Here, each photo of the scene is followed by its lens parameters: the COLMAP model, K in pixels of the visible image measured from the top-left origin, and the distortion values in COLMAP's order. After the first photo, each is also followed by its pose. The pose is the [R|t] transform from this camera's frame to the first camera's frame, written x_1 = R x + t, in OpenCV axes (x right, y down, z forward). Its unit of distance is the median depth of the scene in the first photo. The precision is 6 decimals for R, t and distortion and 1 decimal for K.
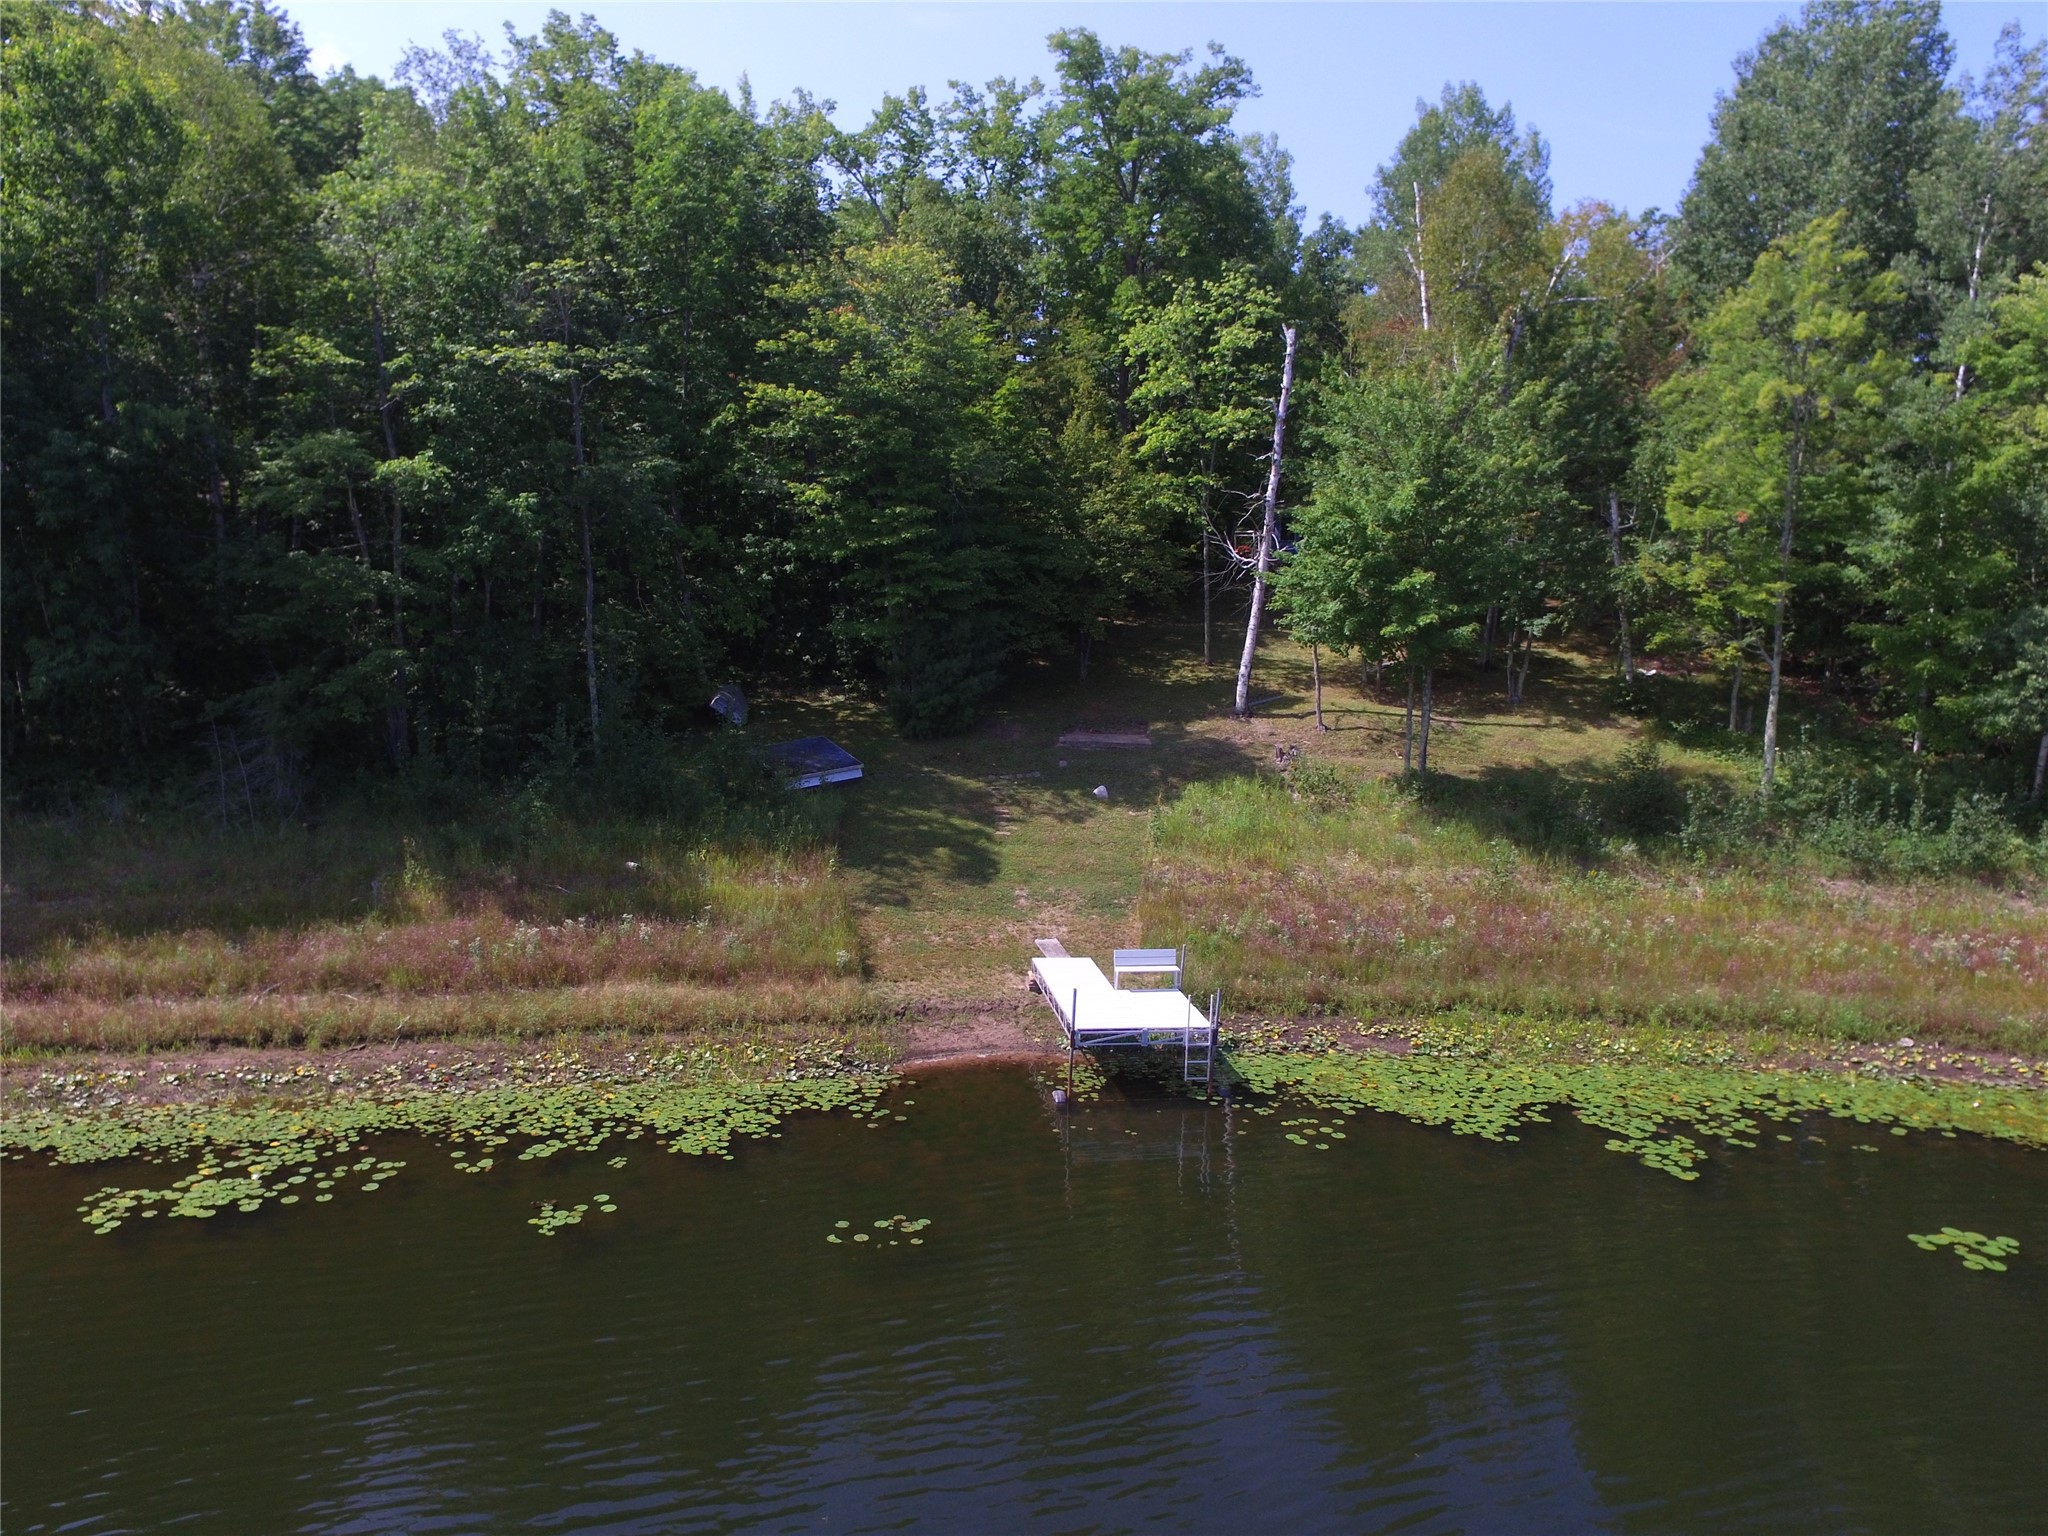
lens RADIAL K [[1399.3, 0, 1015.3], [0, 1399.3, 789.9], [0, 0, 1]] dist [-0.119708, 0.091355]
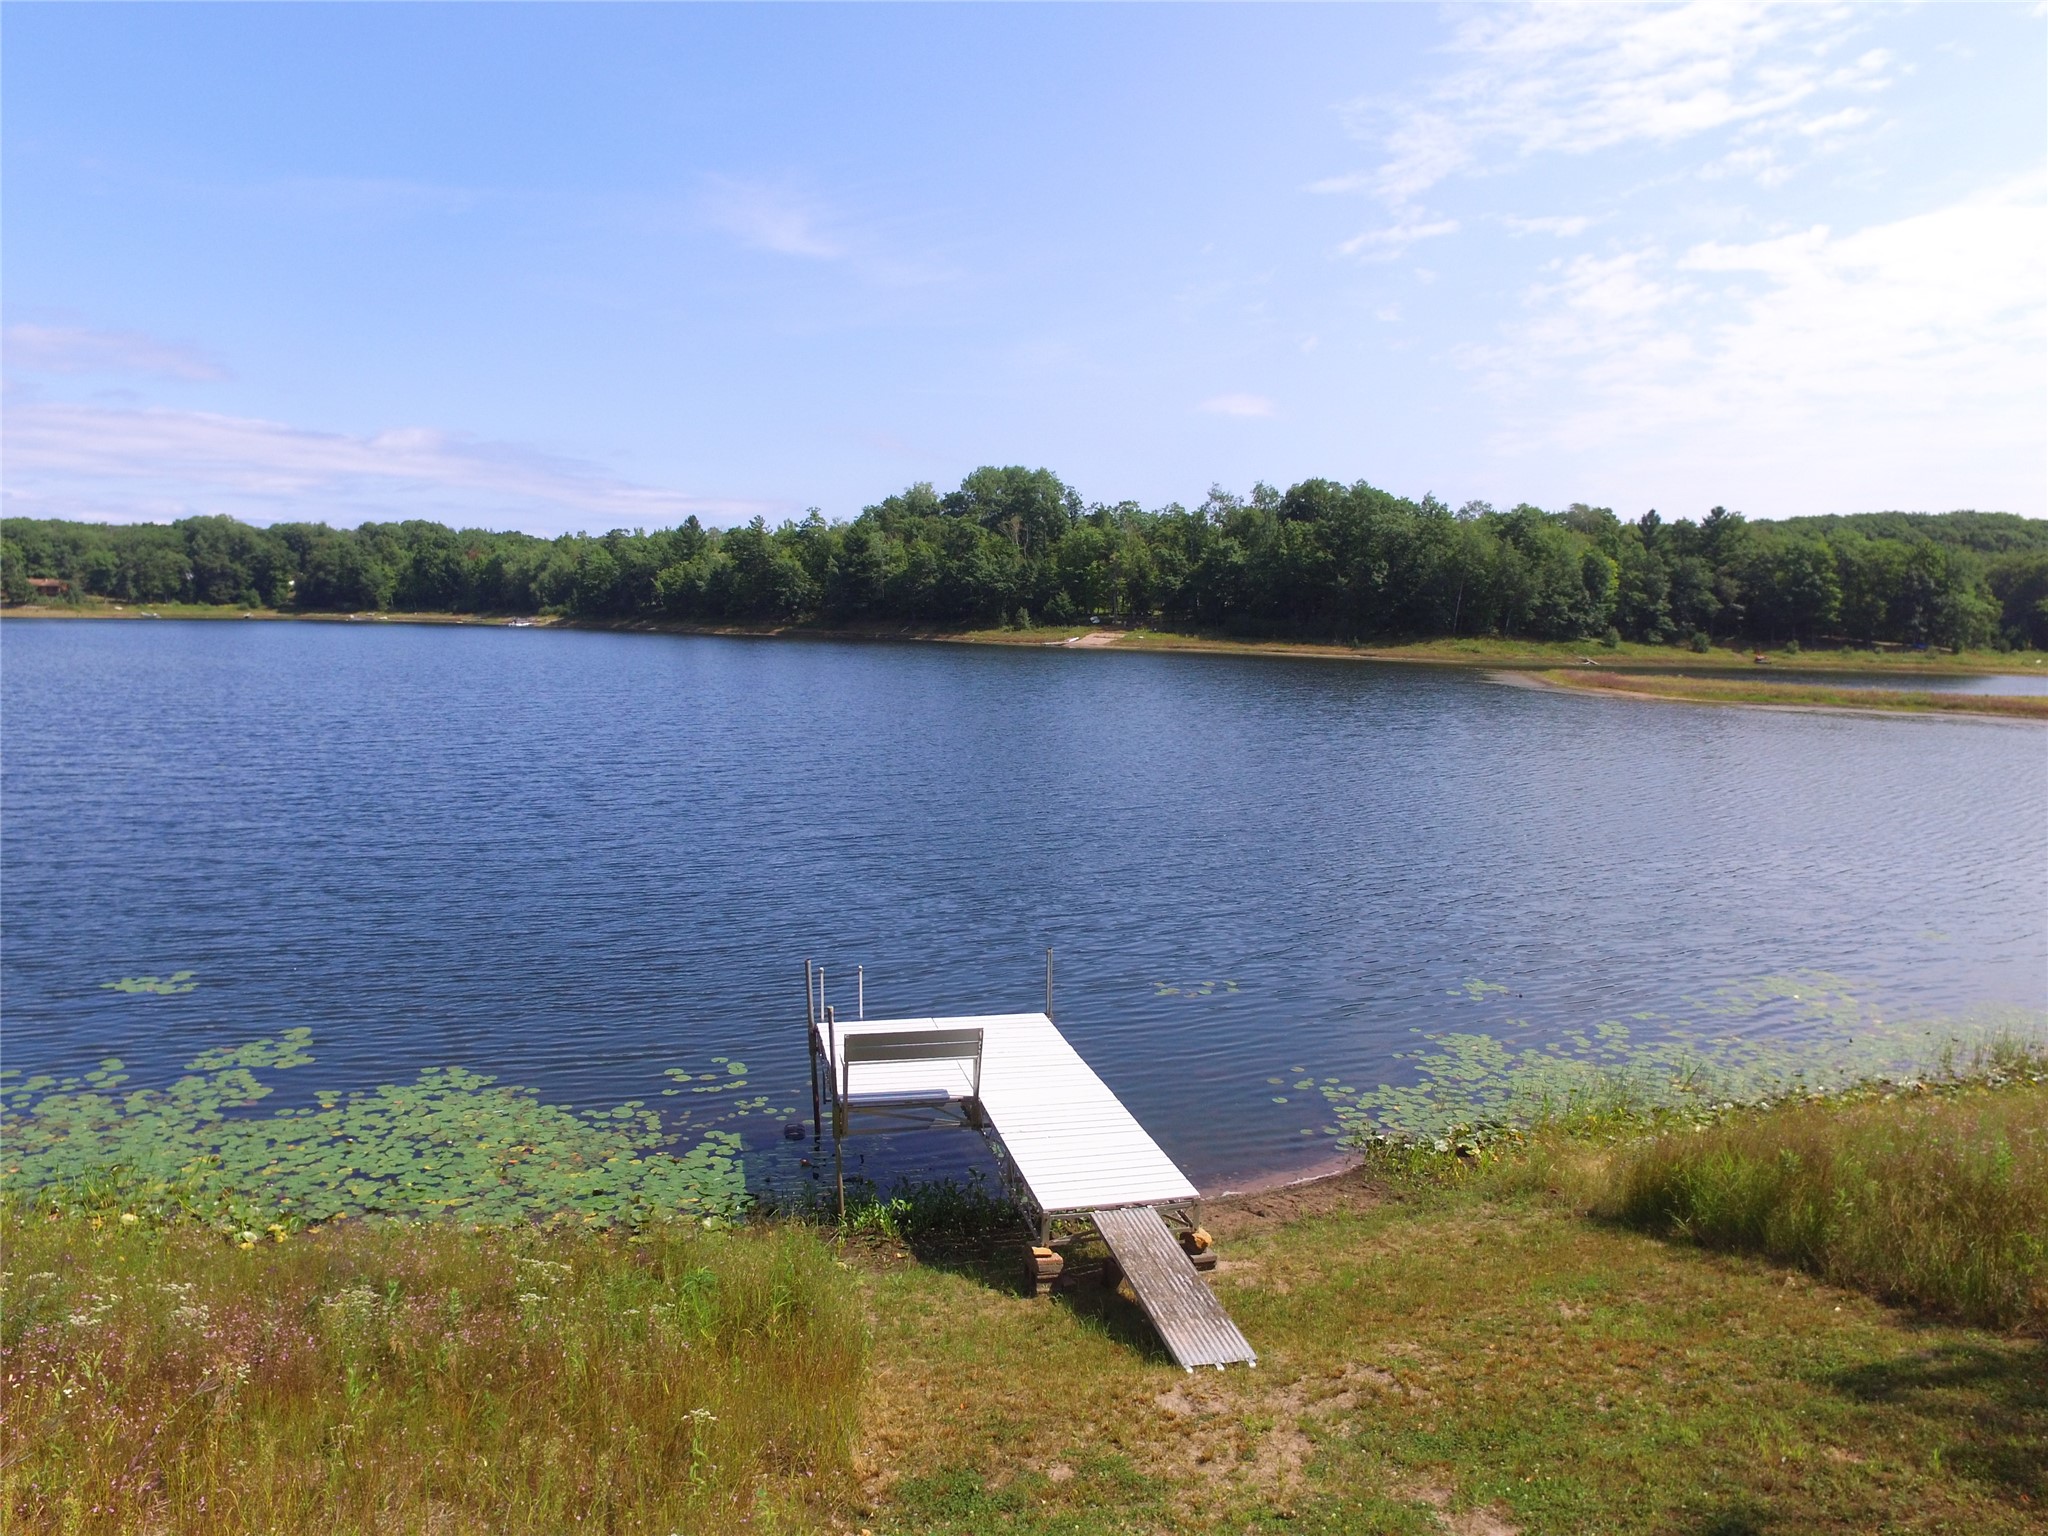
lens RADIAL K [[1399.3, 0, 1023.4], [0, 1399.3, 795.2], [0, 0, 1]] dist [-0.119708, 0.091355]
pose [[-0.995492, -0.037380, -0.087170, 0.079514], [-0.058848, 0.964192, 0.258594, -0.060749], [0.074382, 0.262558, -0.962045, 1.124677]]
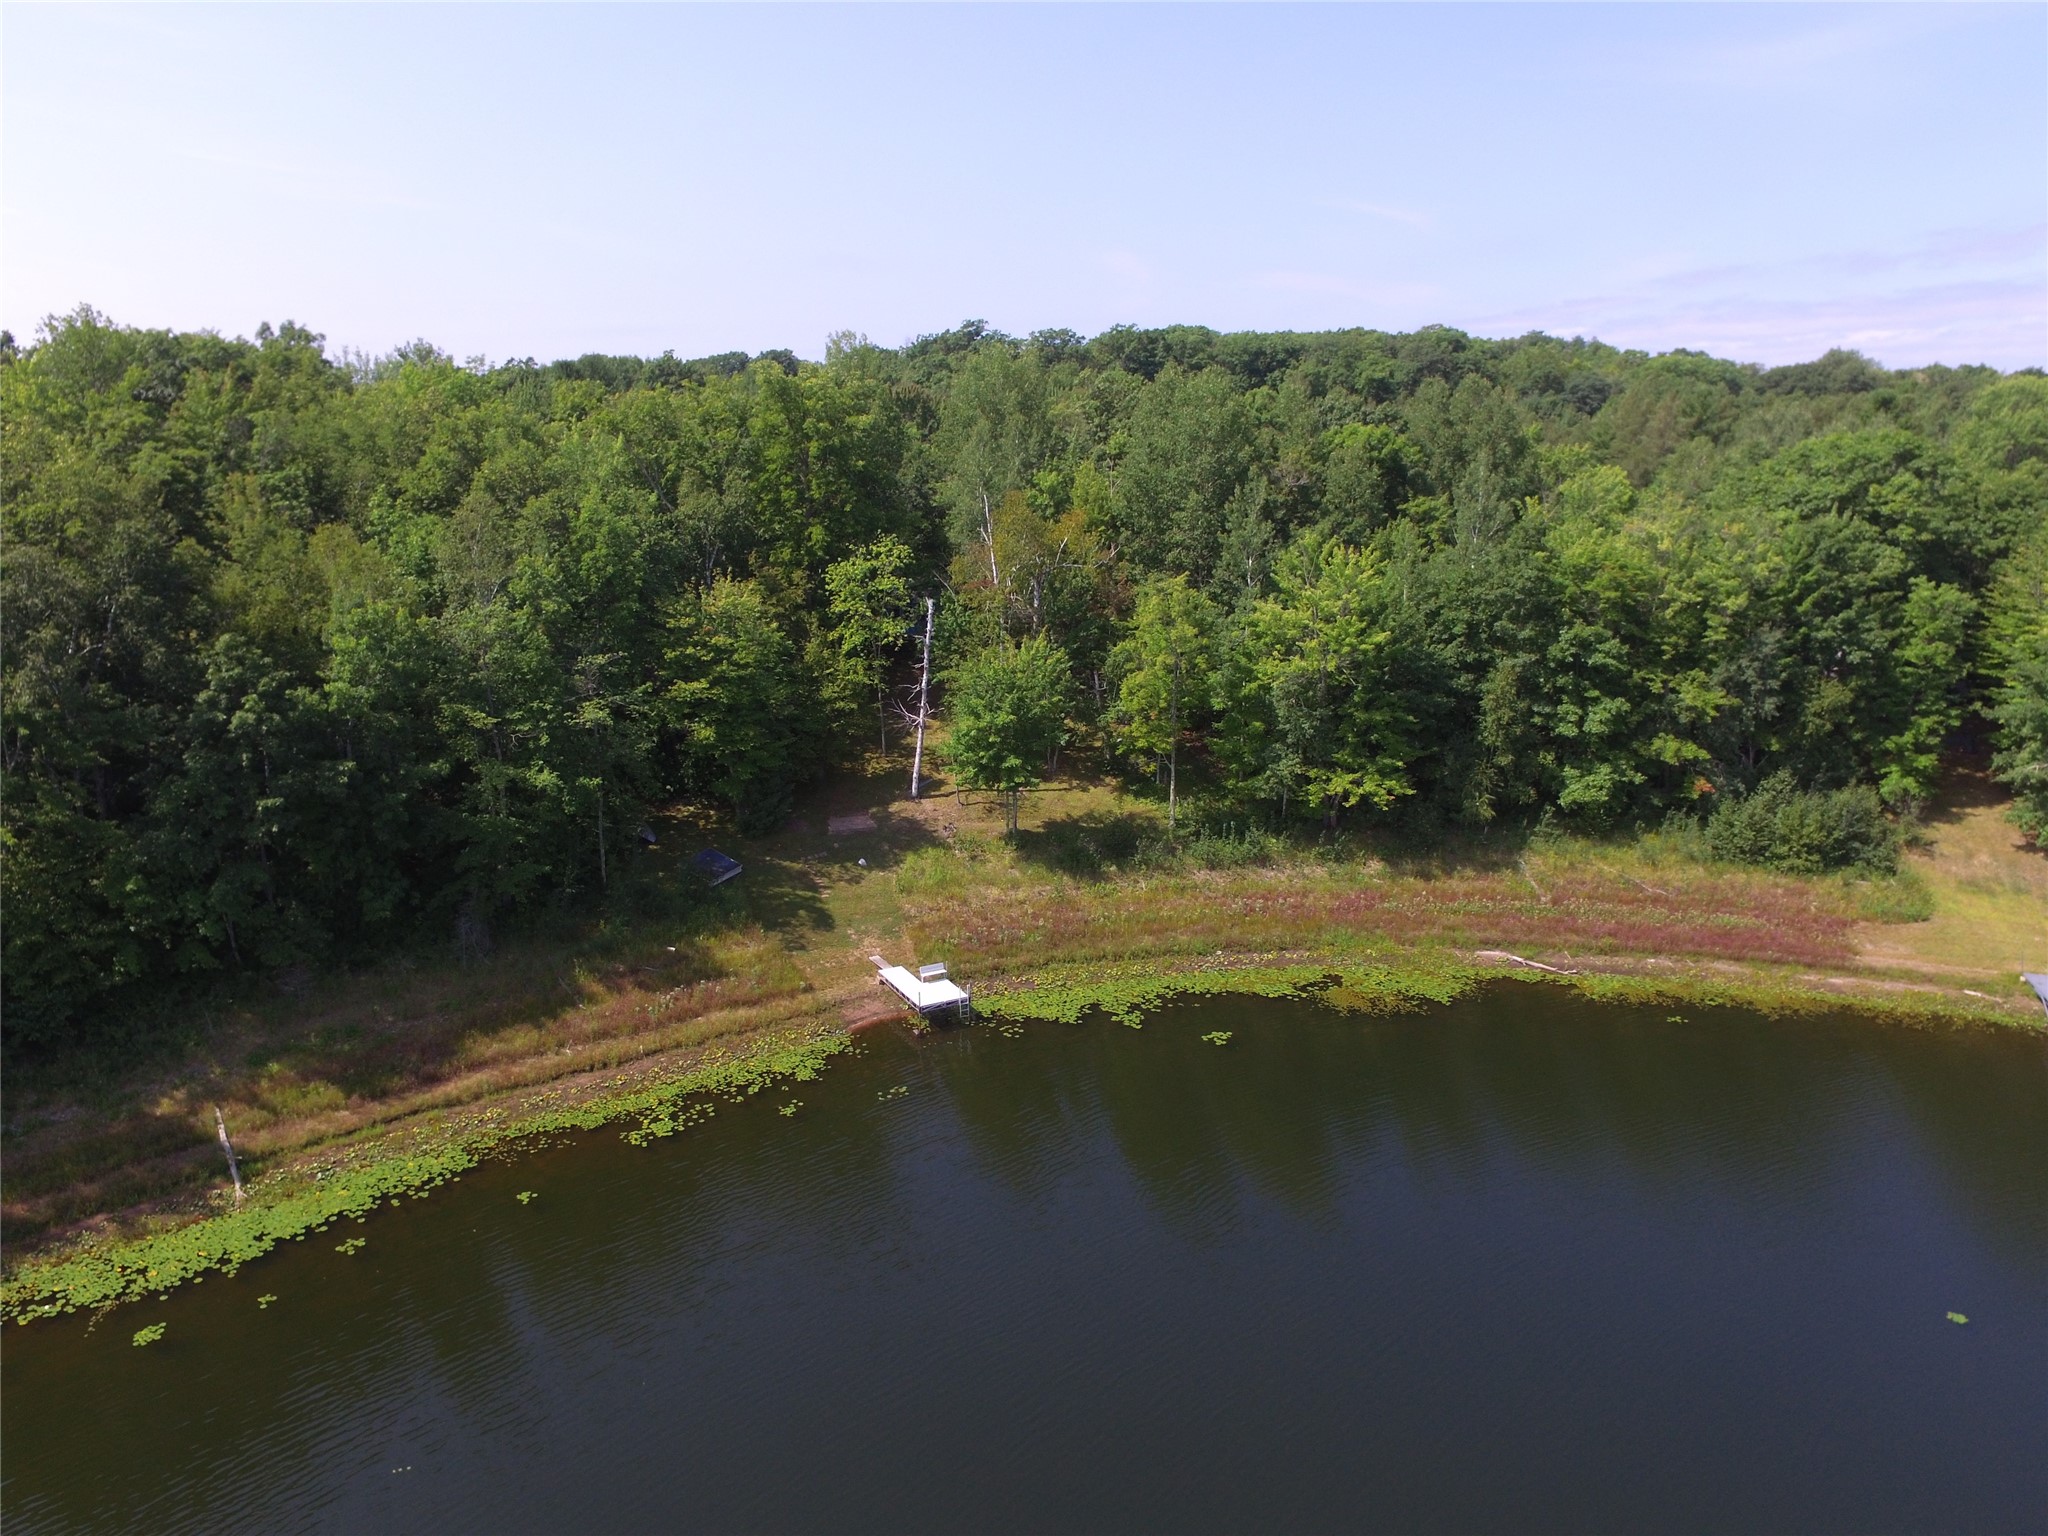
lens RADIAL K [[1399.3, 0, 1024.3], [0, 1399.3, 806.4], [0, 0, 1]] dist [-0.119708, 0.091355]
pose [[0.934944, -0.122661, 0.332917, -0.430563], [0.073021, 0.984773, 0.157765, -0.428909], [-0.347199, -0.123192, 0.929665, -1.049084]]
